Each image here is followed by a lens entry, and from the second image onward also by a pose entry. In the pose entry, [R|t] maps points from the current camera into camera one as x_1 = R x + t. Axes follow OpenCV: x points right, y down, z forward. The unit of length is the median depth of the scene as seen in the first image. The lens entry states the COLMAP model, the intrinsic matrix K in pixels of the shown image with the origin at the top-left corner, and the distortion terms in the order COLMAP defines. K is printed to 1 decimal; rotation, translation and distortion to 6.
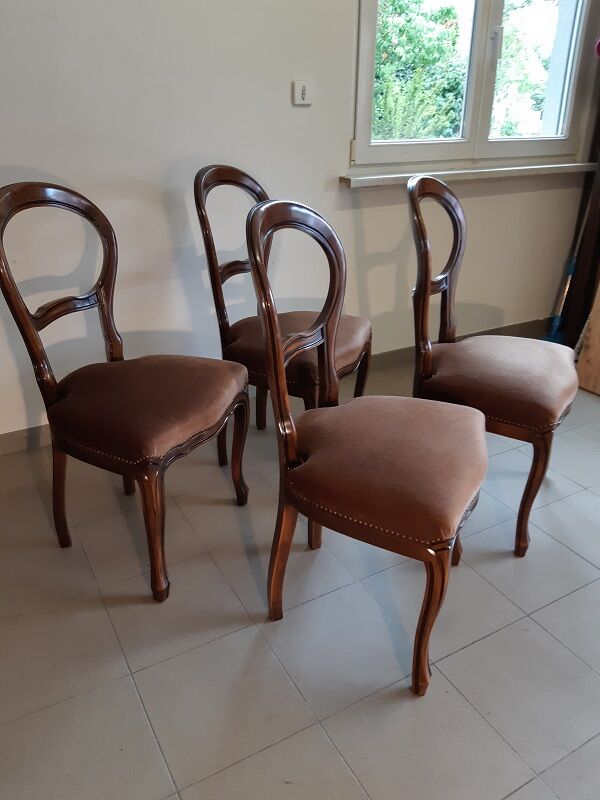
lens RADIAL K [[664.5, 0, 300.2], [0, 664.5, 395.2], [0, 0, 1]] dist [0.018258, -0.011445]
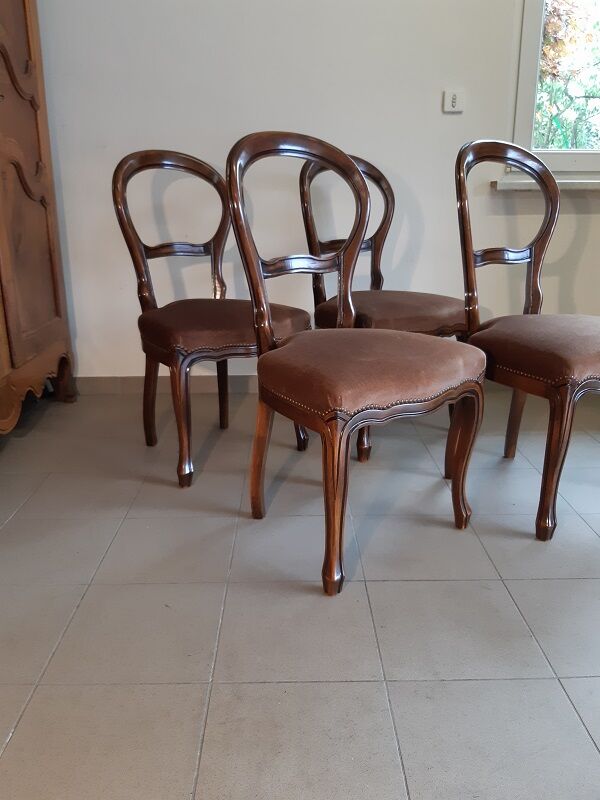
lens RADIAL K [[664.5, 0, 297.8], [0, 664.5, 404.2], [0, 0, 1]] dist [0.018258, -0.011445]
pose [[0.869417, 0.127517, -0.477340, 0.333125], [-0.195631, 0.976008, -0.095586, 0.159537], [0.453699, 0.176487, 0.873504, 0.035138]]
